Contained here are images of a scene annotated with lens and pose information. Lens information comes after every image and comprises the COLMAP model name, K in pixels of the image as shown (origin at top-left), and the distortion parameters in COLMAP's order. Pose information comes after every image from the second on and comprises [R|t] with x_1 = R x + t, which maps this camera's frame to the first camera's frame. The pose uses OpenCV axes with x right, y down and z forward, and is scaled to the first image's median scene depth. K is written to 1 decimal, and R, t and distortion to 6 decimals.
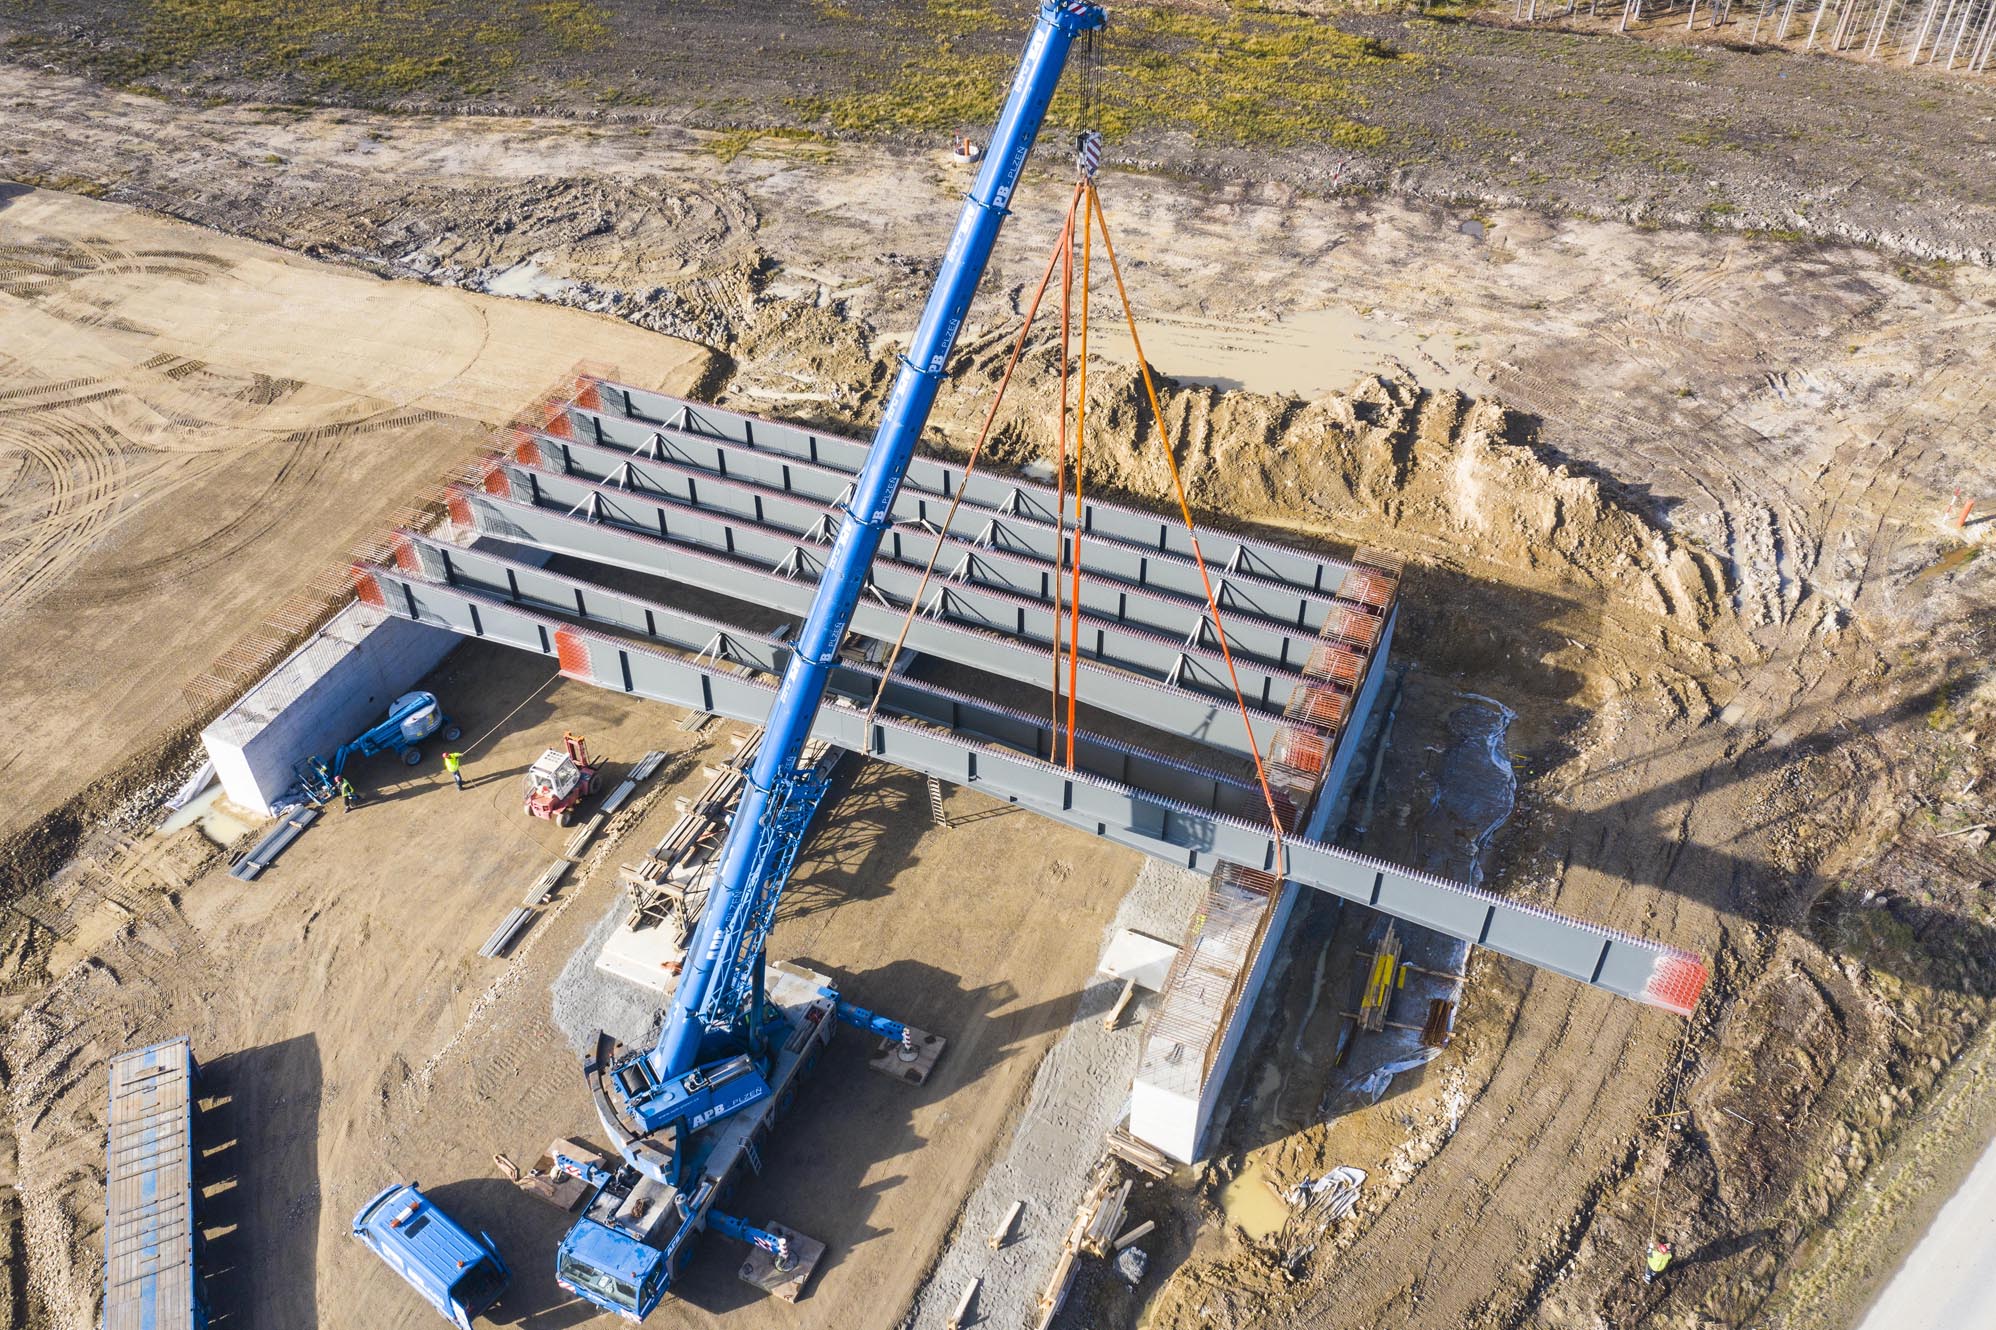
lens RADIAL K [[1585.8, 0, 998.0], [0, 1585.8, 665.0], [0, 0, 1]] dist [-0.012957, -0.001949]
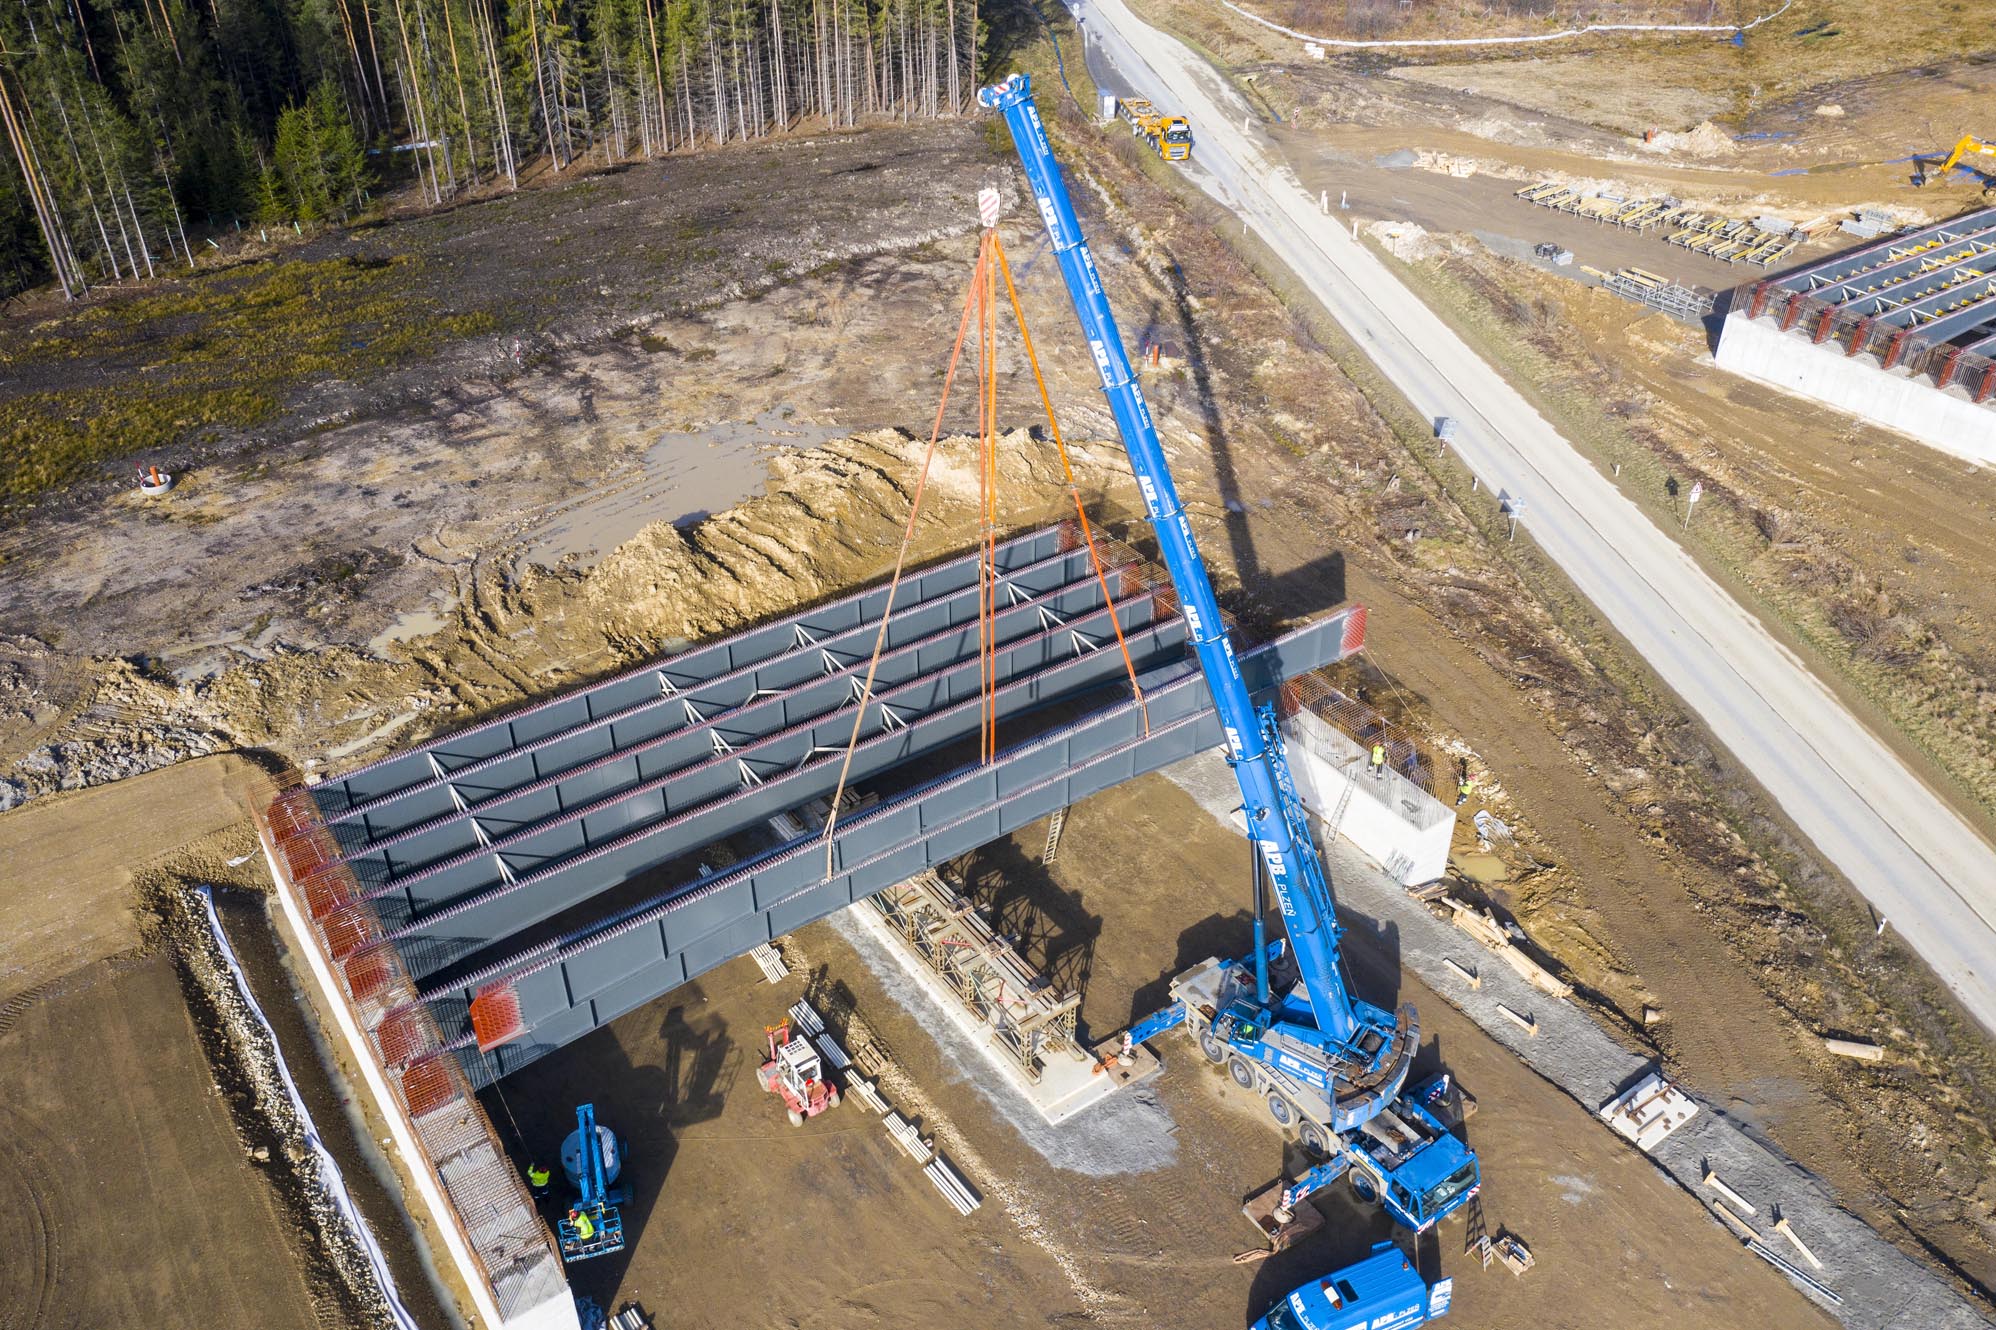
lens RADIAL K [[1576.5, 0, 998.0], [0, 1576.5, 665.0], [0, 0, 1]] dist [-0.012329, -0.000638]
pose [[0.512307, -0.474314, 0.715938, -0.499703], [0.556643, 0.818219, 0.143756, -0.121244], [-0.653980, 0.324875, 0.683203, 0.158629]]
